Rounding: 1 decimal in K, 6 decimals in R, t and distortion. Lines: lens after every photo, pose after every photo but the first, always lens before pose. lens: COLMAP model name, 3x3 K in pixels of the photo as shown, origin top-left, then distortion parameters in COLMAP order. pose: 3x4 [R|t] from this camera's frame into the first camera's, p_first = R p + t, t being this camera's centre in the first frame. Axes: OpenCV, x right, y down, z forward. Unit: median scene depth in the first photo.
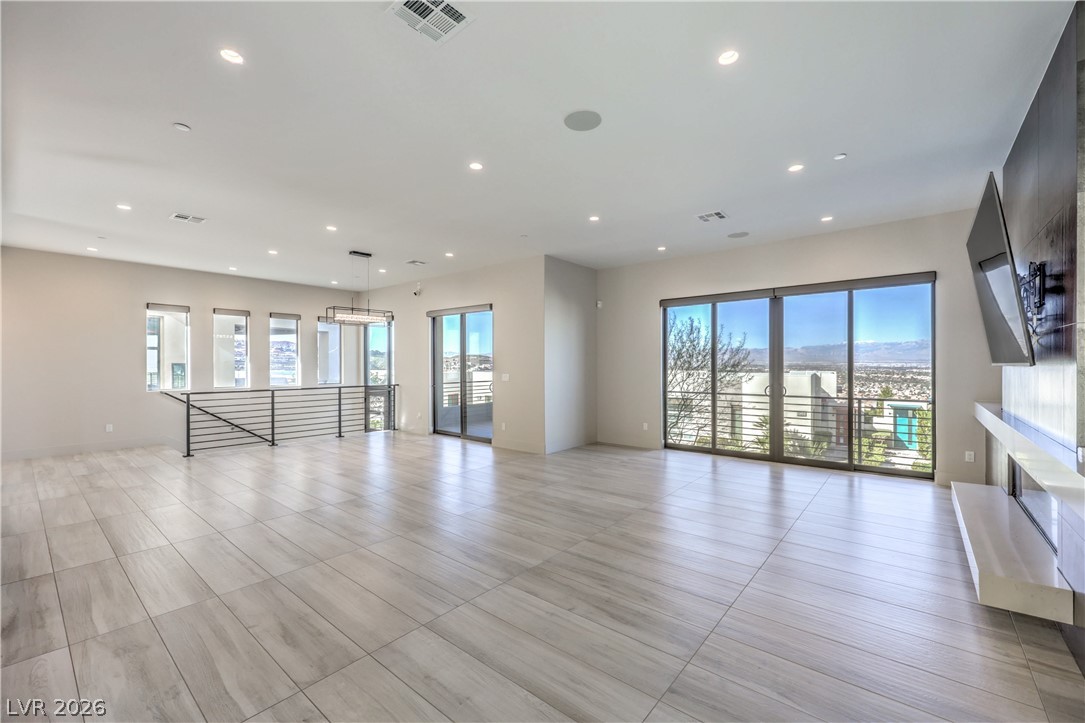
lens RADIAL K [[443.4, 0, 550.7], [0, 443.4, 361.9], [0, 0, 1]] dist [0.000366, -0.000027]
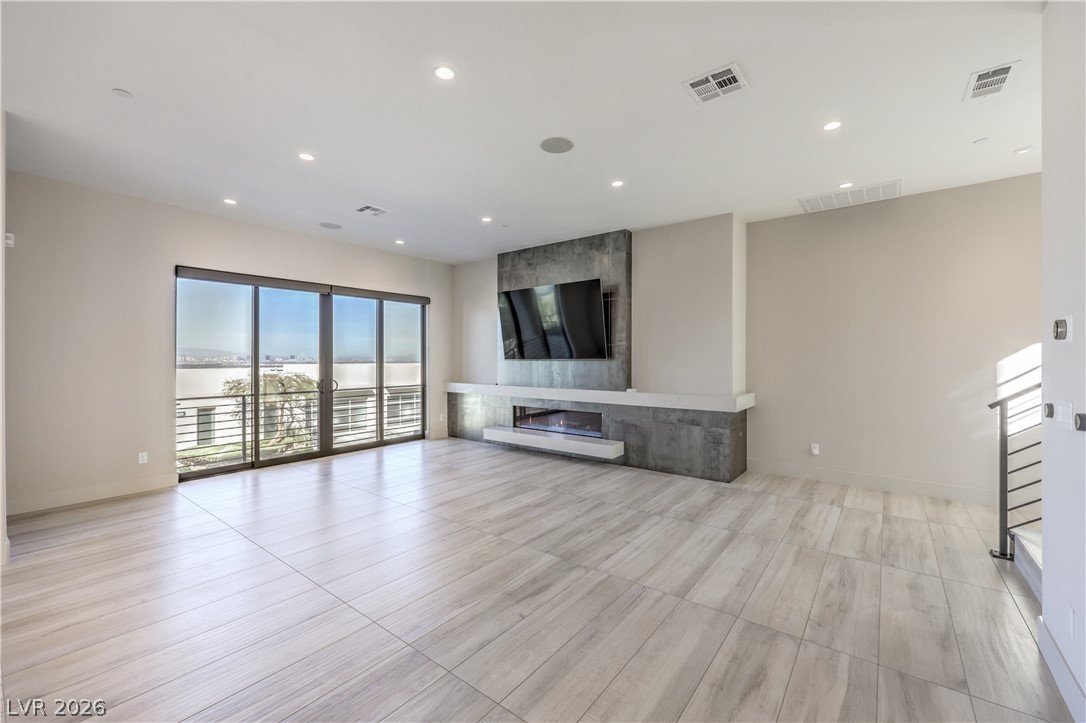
lens RADIAL K [[439.7, 0, 552.0], [0, 439.7, 359.5], [0, 0, 1]] dist [-0.000004, 0.000197]
pose [[-0.035555, 0.002325, 0.999365, -0.999258], [-0.003310, 0.999992, -0.002445, 0.008806], [-0.999362, -0.003395, -0.035547, 1.003037]]
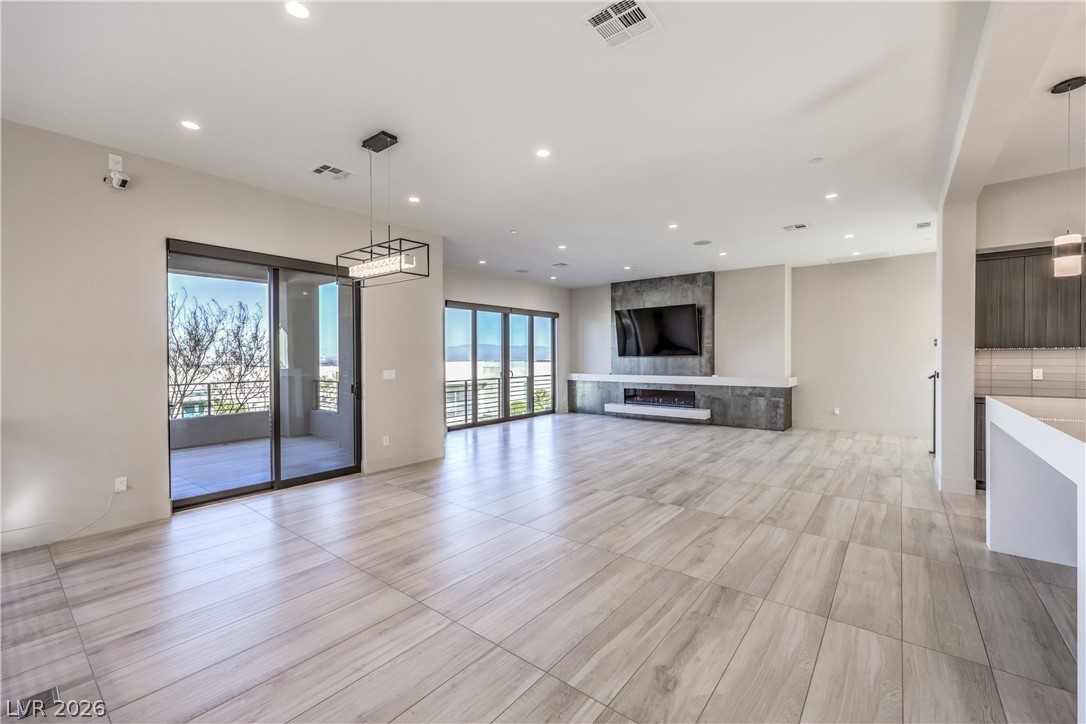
lens RADIAL K [[443.8, 0, 551.3], [0, 443.8, 362.4], [0, 0, 1]] dist [0.000366, -0.000027]
pose [[-0.021659, -0.008593, 0.999728, -1.970200], [0.002128, 0.999960, 0.008641, 0.017658], [-0.999763, 0.002314, -0.021640, 1.697367]]
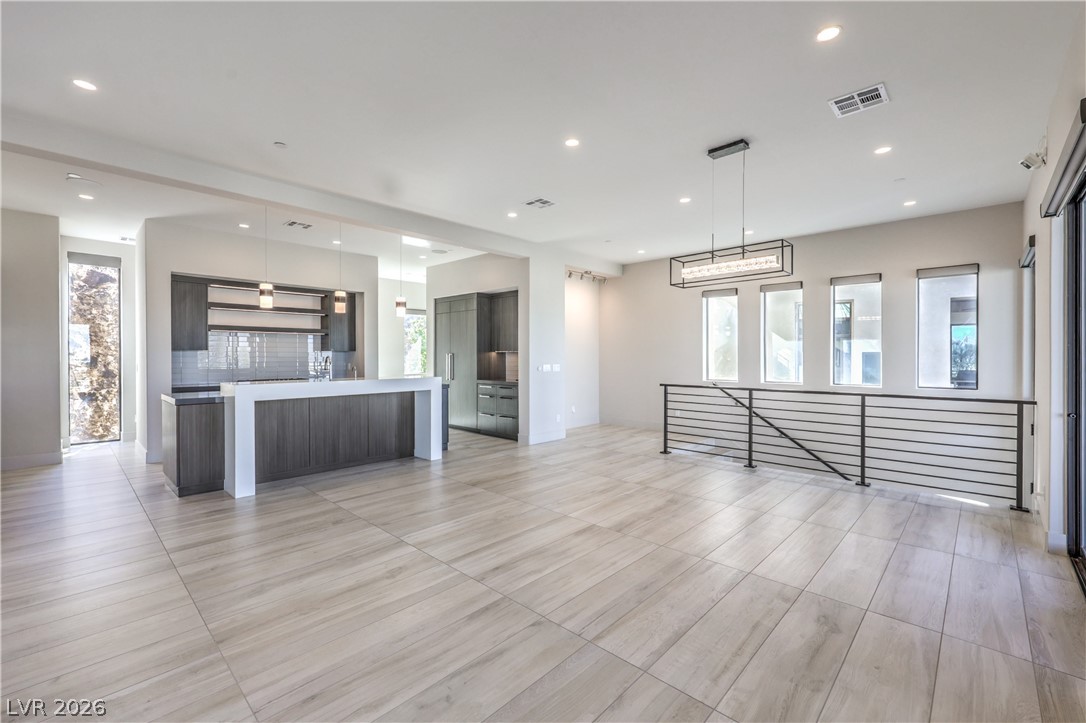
lens RADIAL K [[457.7, 0, 551.2], [0, 457.7, 357.8], [0, 0, 1]] dist [0.000298, 0.000077]
pose [[-0.067254, 0.007710, -0.997706, 0.298873], [0.004346, 0.999963, 0.007434, 0.014695], [0.997726, -0.003836, -0.067285, 1.717435]]
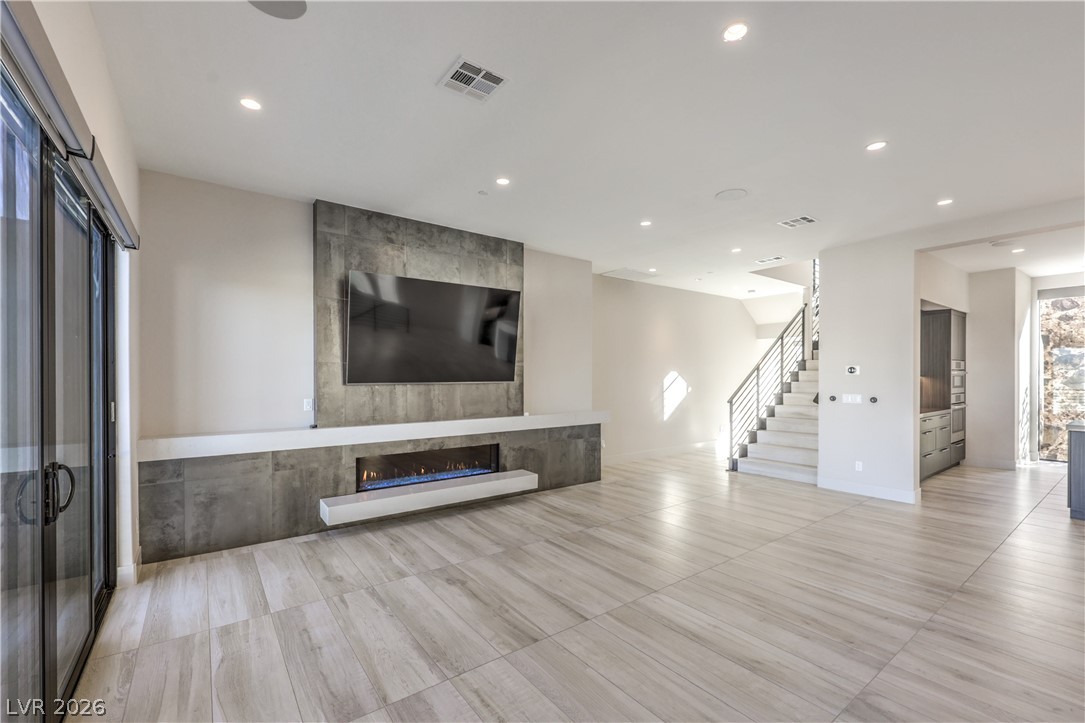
lens RADIAL K [[461.7, 0, 542.8], [0, 461.7, 378.9], [0, 0, 1]] dist [-0.000545, -0.000024]
pose [[-0.971404, 0.004111, 0.237398, 0.270049], [0.004321, 0.999991, 0.000365, -0.007721], [-0.237394, 0.001380, -0.971412, 2.327186]]
